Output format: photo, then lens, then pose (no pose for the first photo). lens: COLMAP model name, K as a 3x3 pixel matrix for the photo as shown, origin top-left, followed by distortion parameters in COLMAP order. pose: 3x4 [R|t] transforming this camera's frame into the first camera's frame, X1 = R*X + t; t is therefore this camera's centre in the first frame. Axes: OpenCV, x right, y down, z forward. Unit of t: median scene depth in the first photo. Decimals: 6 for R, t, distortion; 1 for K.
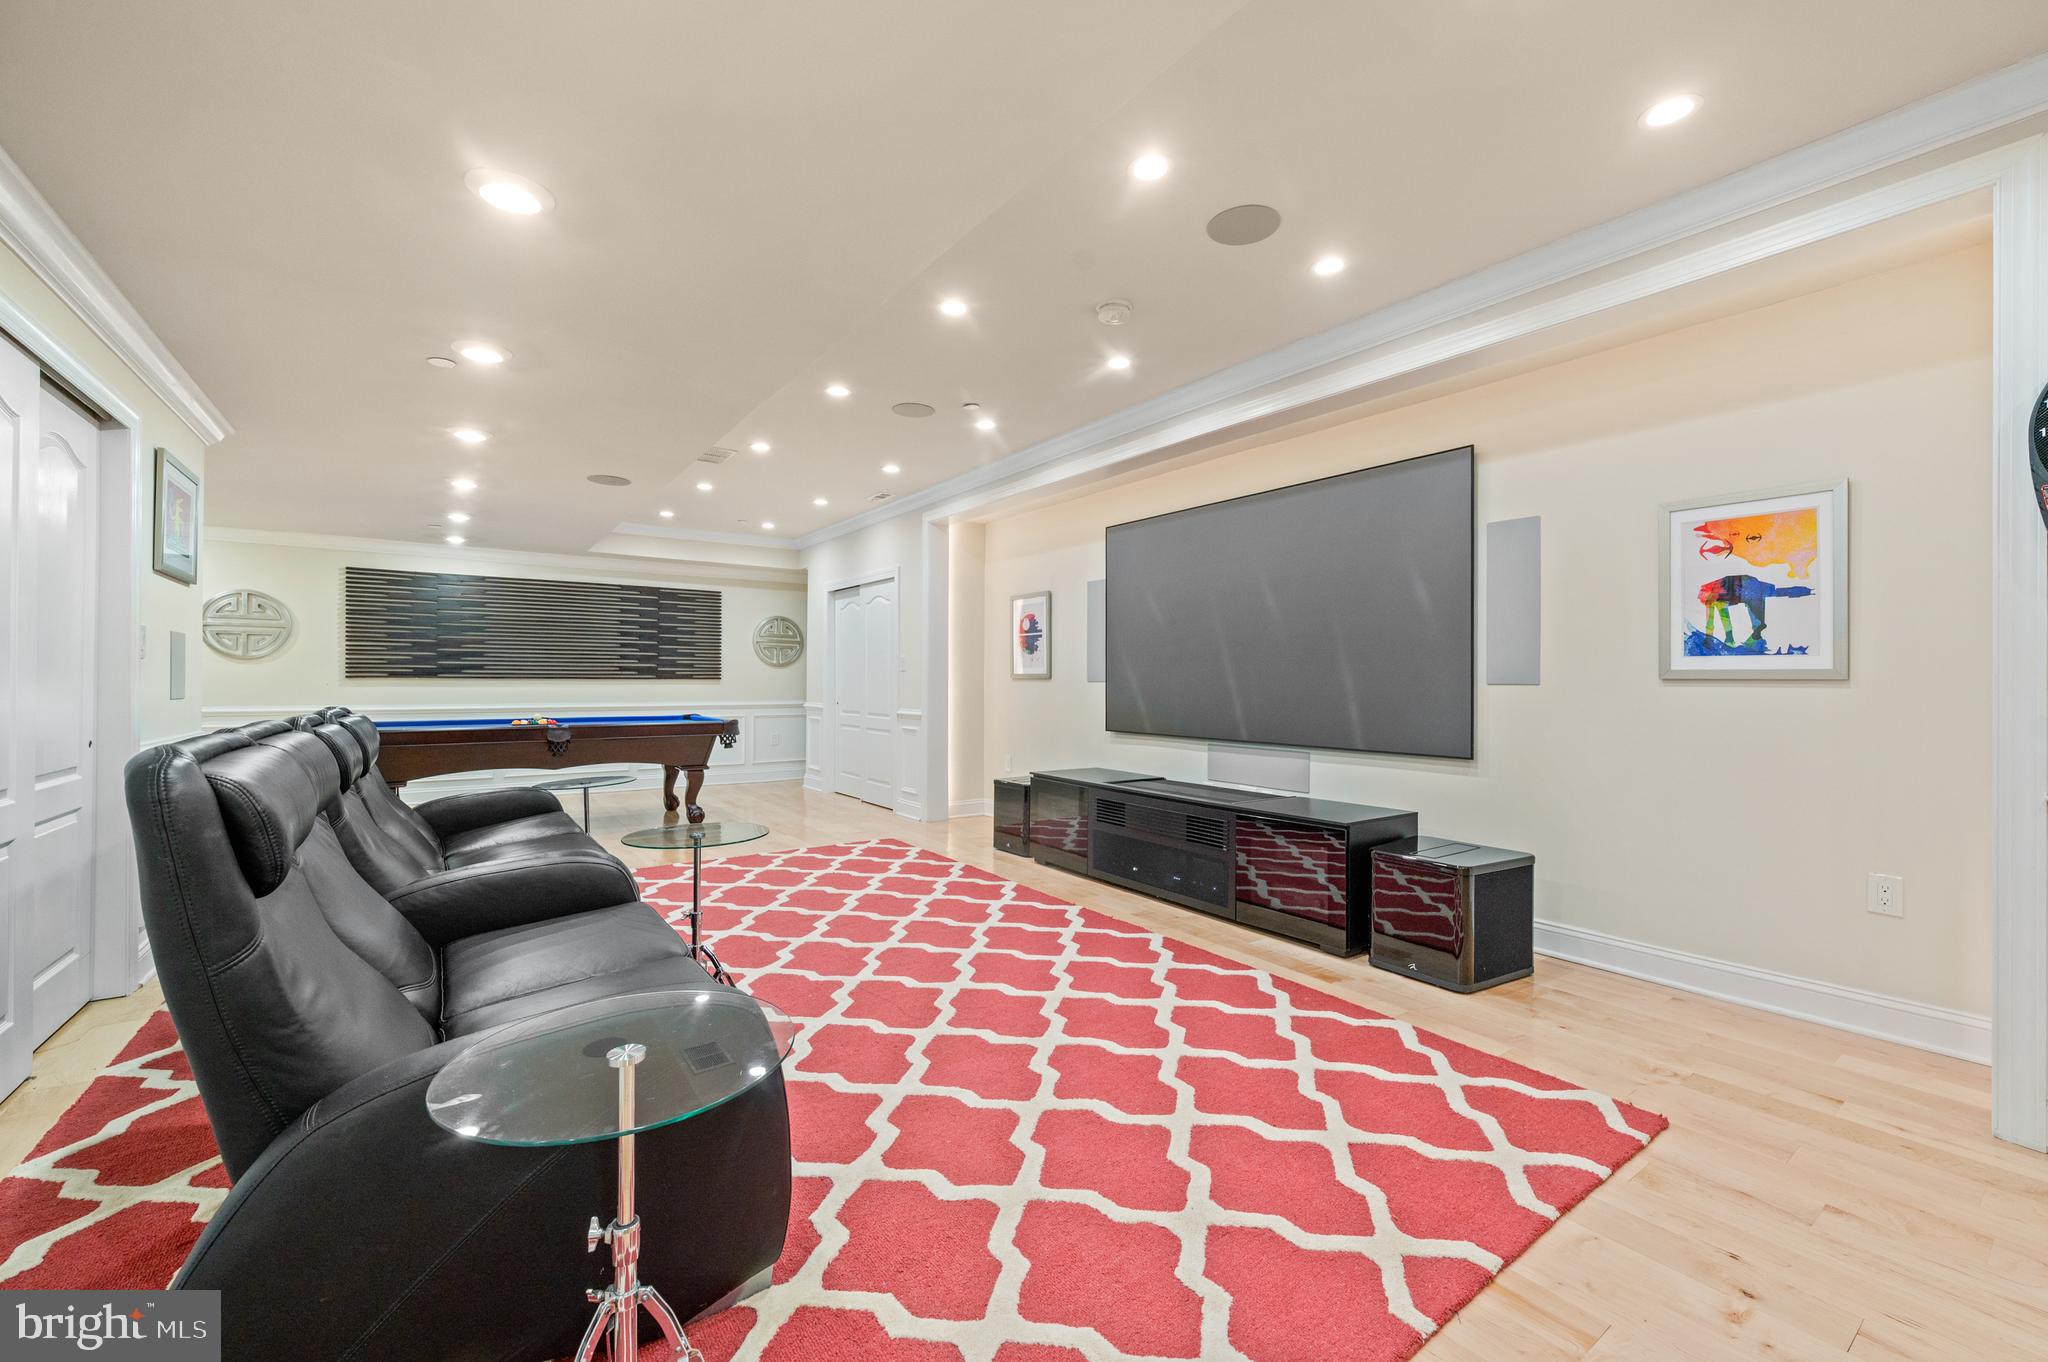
lens RADIAL K [[828.0, 0, 1032.5], [0, 828.0, 681.6], [0, 0, 1]] dist [-0.002073, -0.000293]
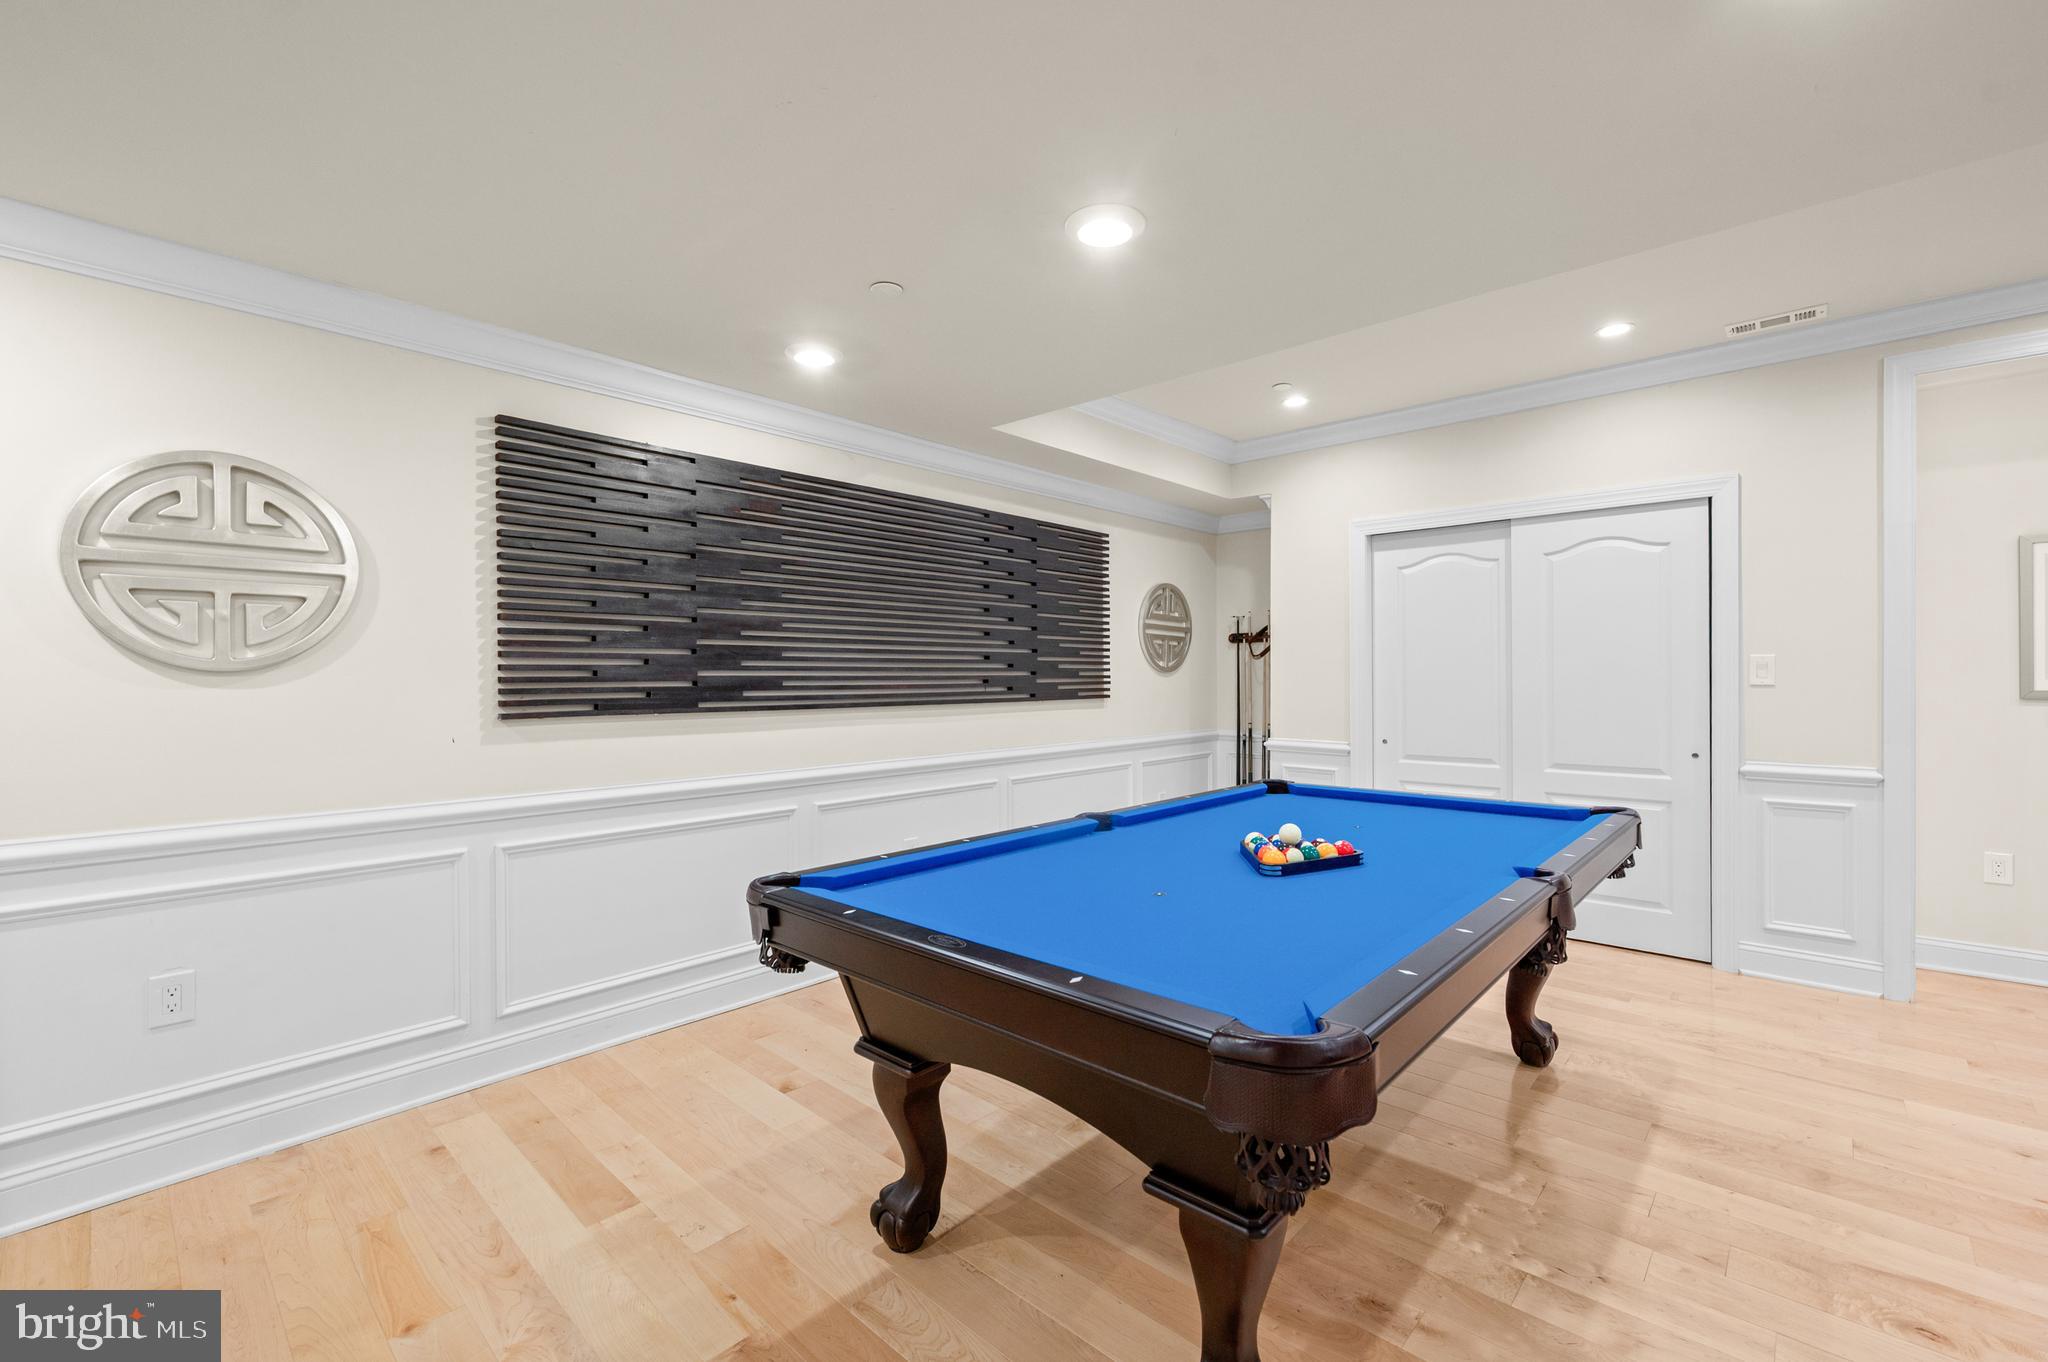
lens RADIAL K [[857.2, 0, 1015.4], [0, 857.2, 671.3], [0, 0, 1]] dist [-0.000901, 0.000068]
pose [[0.980570, -0.005427, 0.196095, -0.640998], [0.006213, 0.999975, -0.003393, -0.021933], [-0.196072, 0.004546, 0.980579, 0.550094]]
